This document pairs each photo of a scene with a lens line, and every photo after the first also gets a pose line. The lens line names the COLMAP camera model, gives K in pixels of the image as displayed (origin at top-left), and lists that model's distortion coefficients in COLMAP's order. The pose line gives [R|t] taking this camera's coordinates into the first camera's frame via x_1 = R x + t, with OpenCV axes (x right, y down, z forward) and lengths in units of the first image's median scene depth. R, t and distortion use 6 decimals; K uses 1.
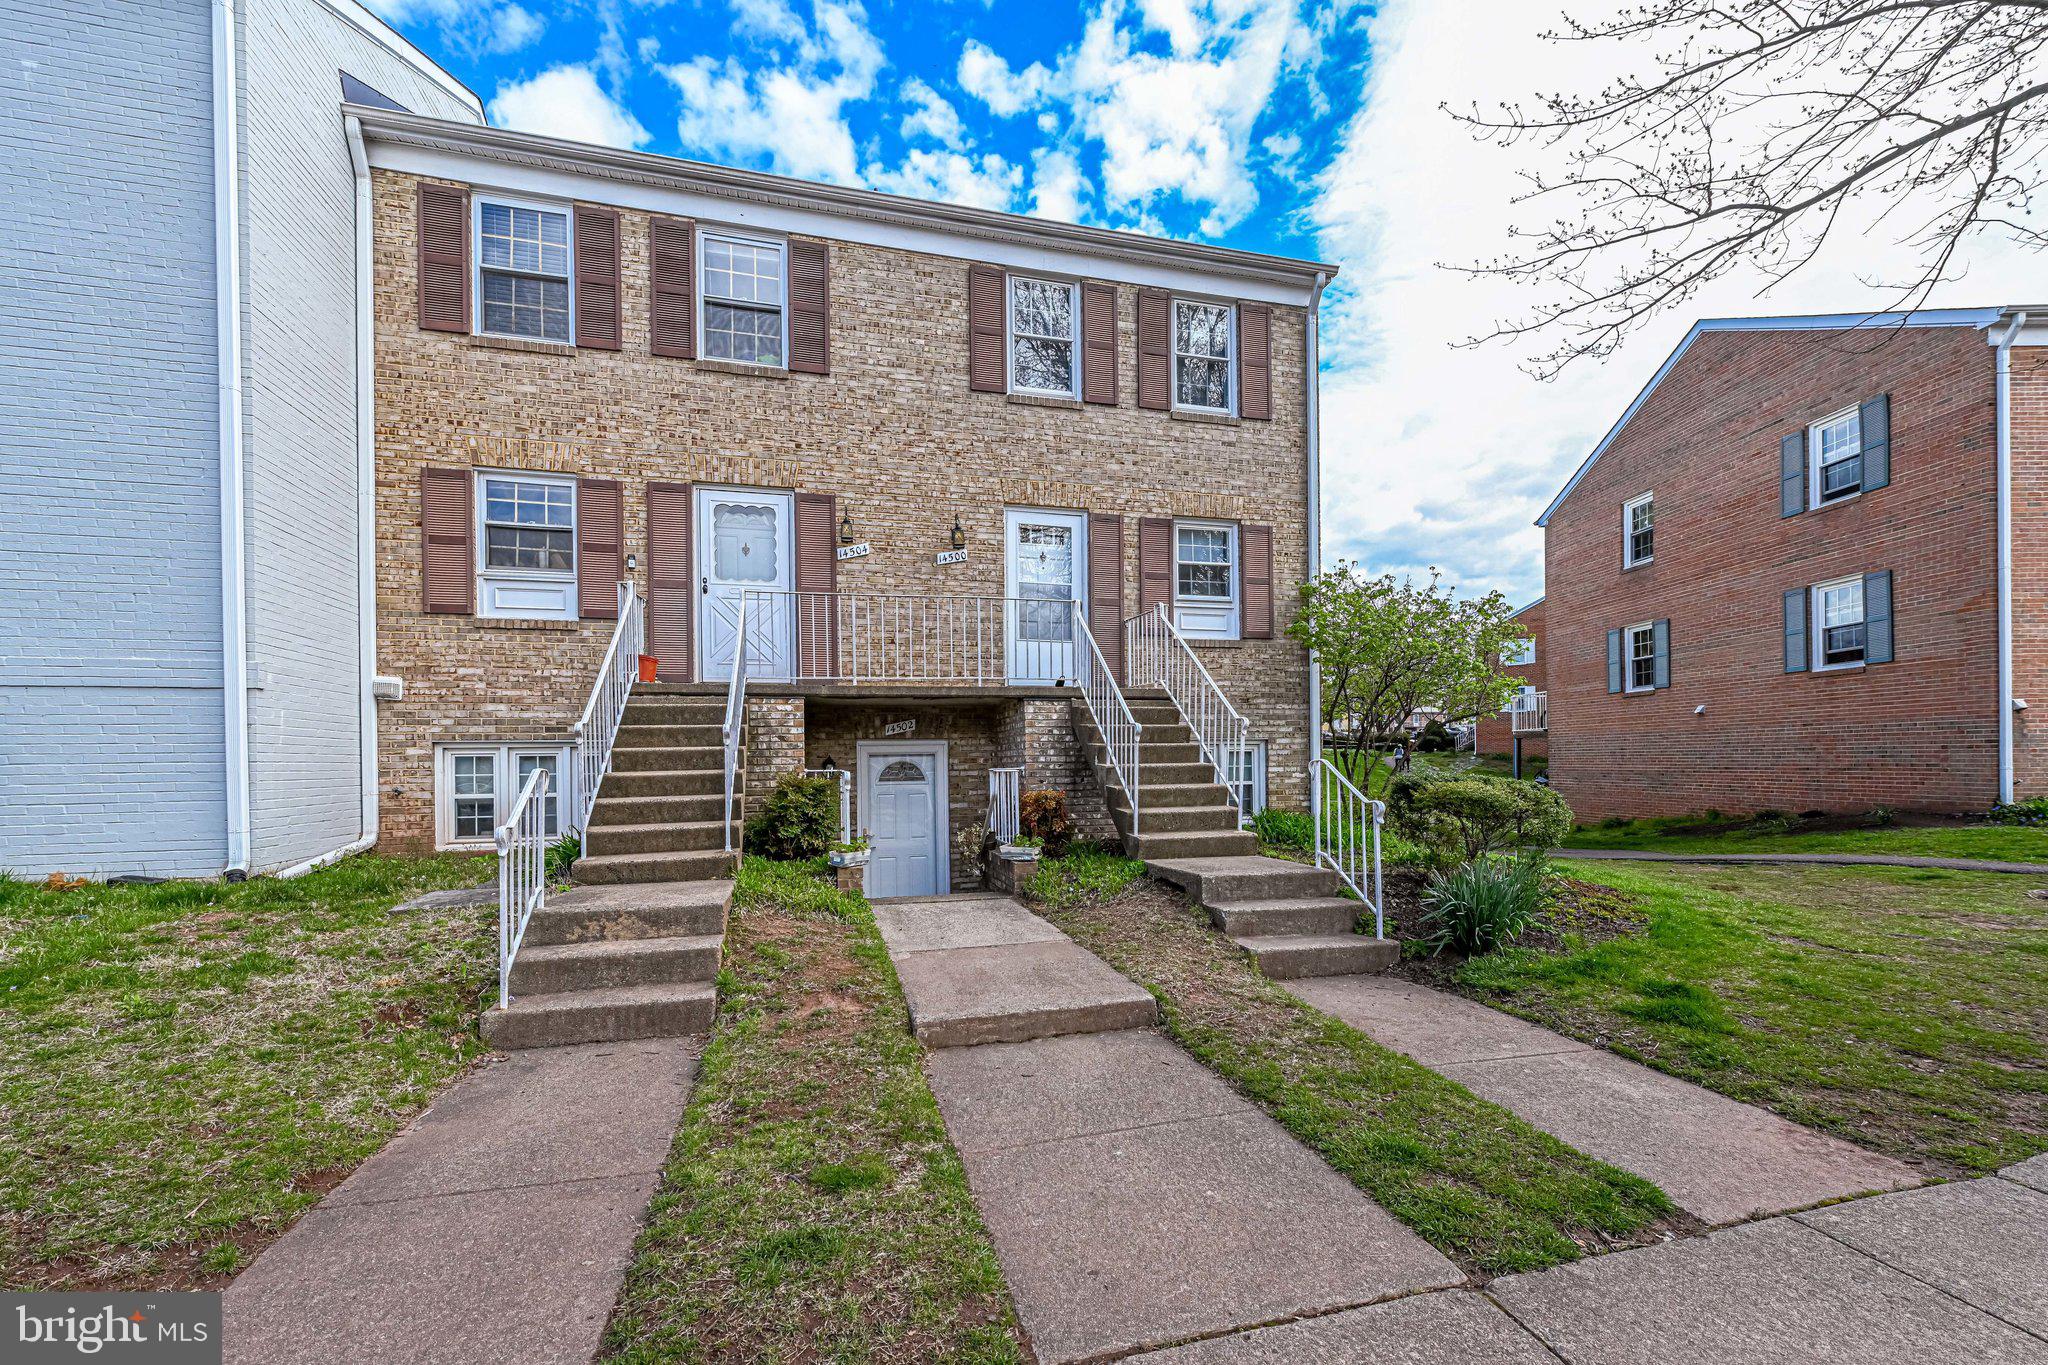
lens RADIAL K [[868.2, 0, 1019.2], [0, 868.2, 770.7], [0, 0, 1]] dist [0.005643, -0.000101]
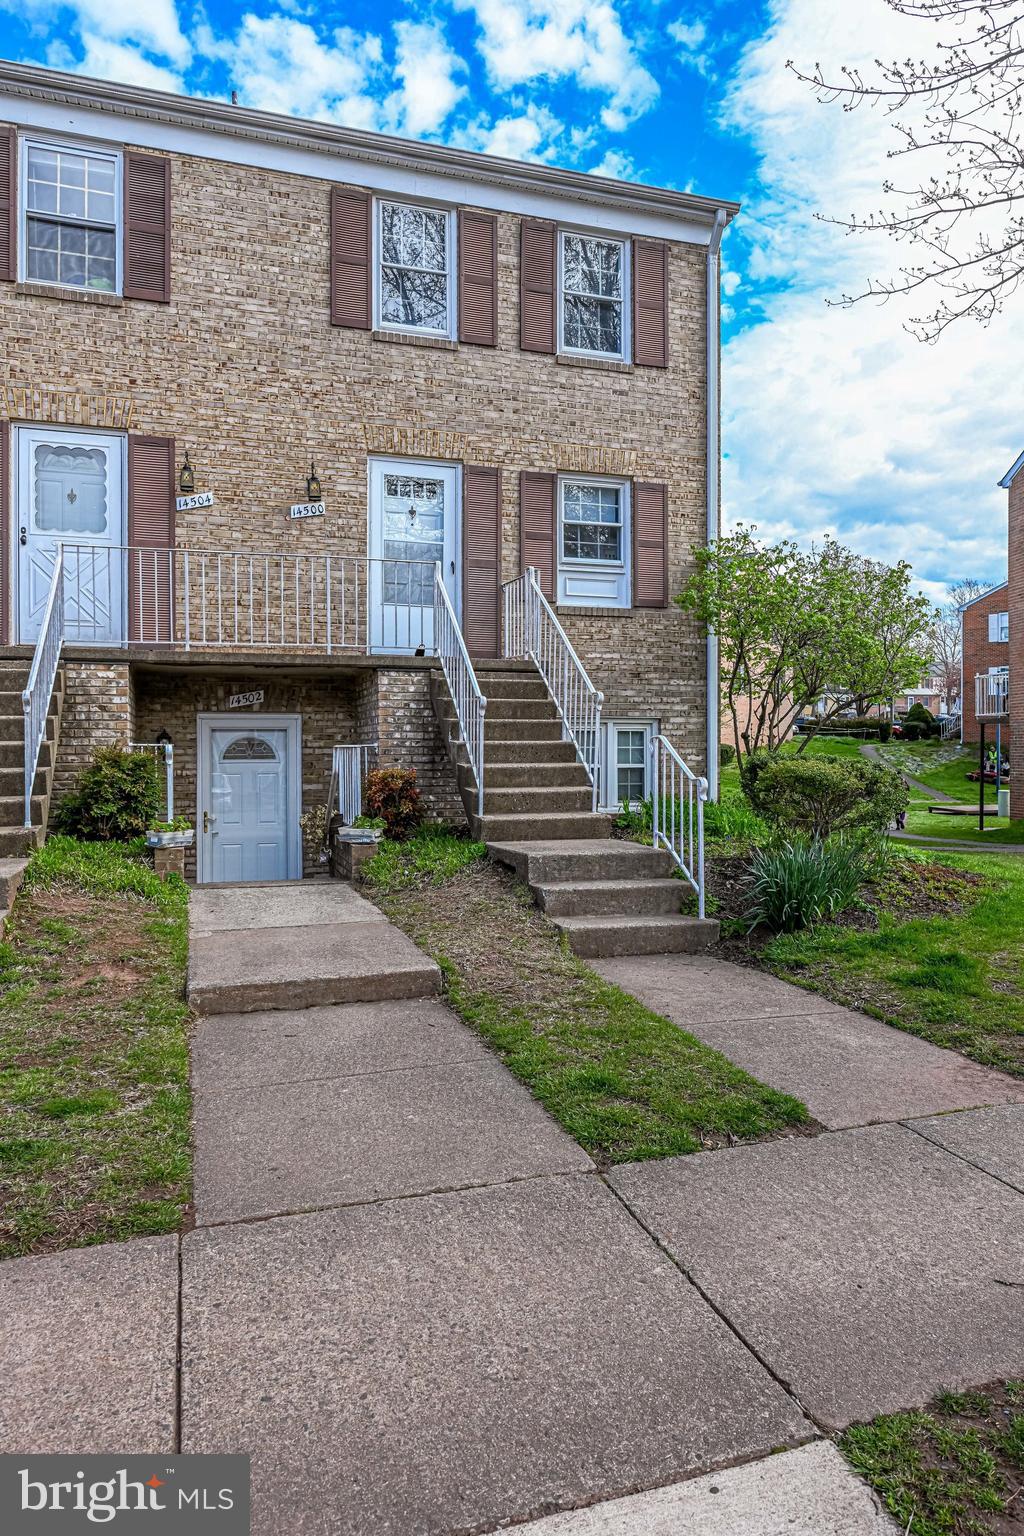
lens RADIAL K [[1043.7, 0, 514.7], [0, 1043.7, 761.4], [0, 0, 1]] dist [-0.002959, 0.000810]
pose [[0.998178, 0.010335, 0.059446, 0.079947], [-0.010484, 0.999943, 0.002206, 0.009792], [-0.059420, -0.002825, 0.998229, -0.096210]]
